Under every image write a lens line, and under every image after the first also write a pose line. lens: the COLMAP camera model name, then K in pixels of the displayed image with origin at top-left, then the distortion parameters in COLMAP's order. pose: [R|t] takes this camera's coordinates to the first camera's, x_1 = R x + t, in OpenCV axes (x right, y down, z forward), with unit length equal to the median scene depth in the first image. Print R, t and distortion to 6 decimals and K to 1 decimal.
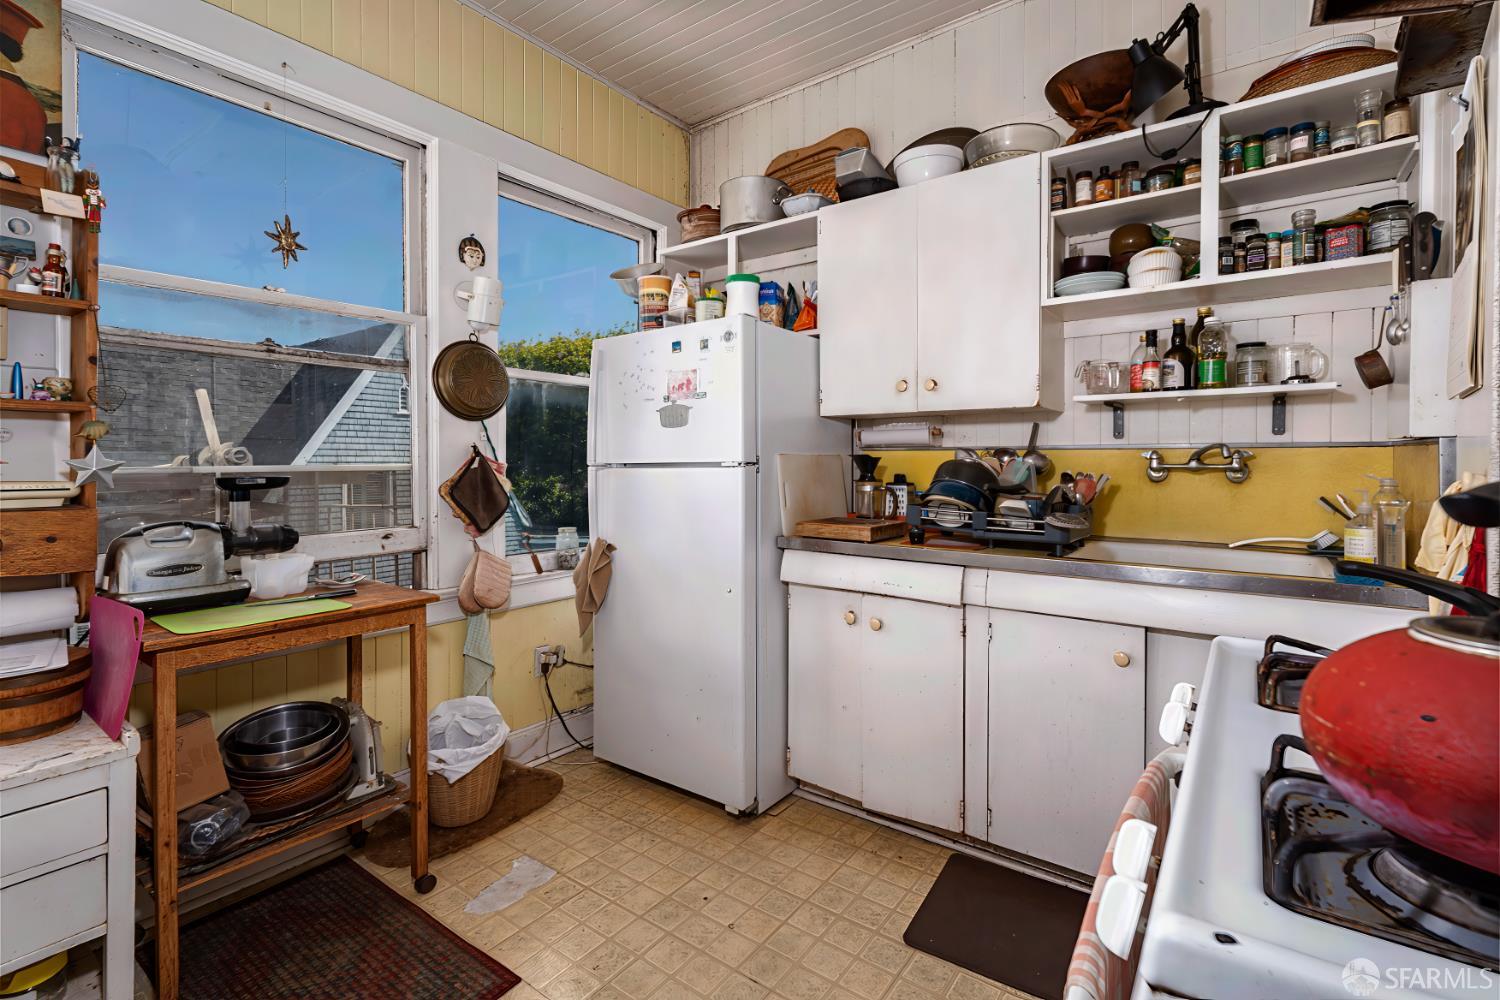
lens RADIAL K [[684.0, 0, 761.5], [0, 684.0, 456.3], [0, 0, 1]] dist [-0.001917, 0.004435]
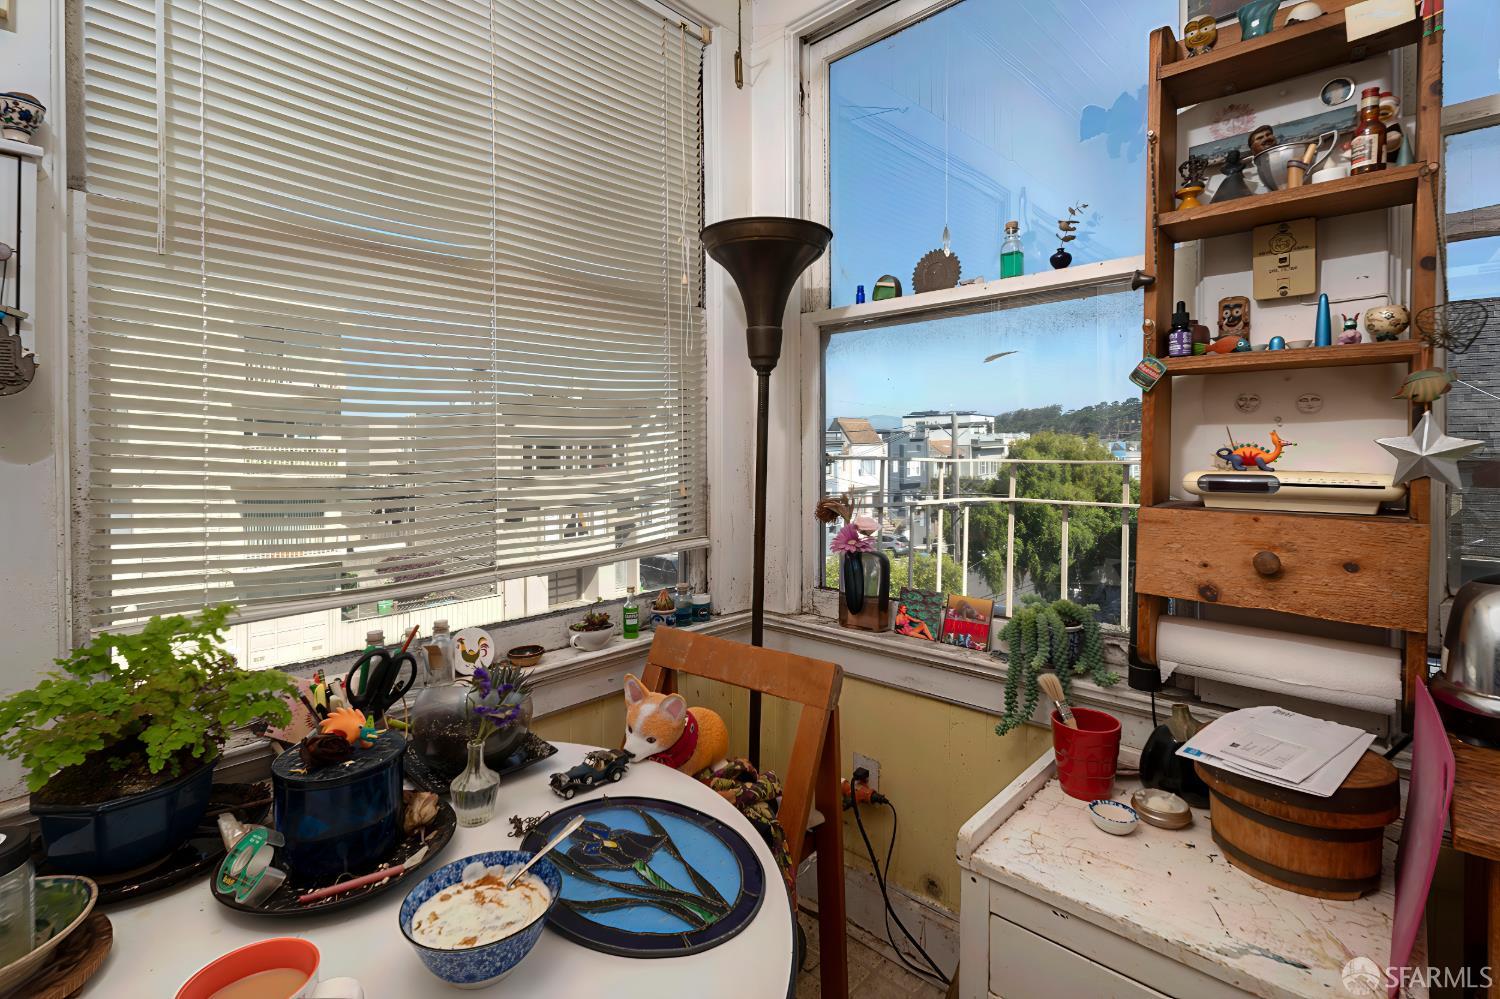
lens RADIAL K [[684.0, 0, 759.5], [0, 684.0, 459.9], [0, 0, 1]] dist [-0.001917, 0.004435]
pose [[-0.135478, 0.017047, -0.990634, -0.264049], [0.001016, 0.999854, 0.017067, 0.009973], [0.990780, 0.001306, -0.135475, 0.418031]]
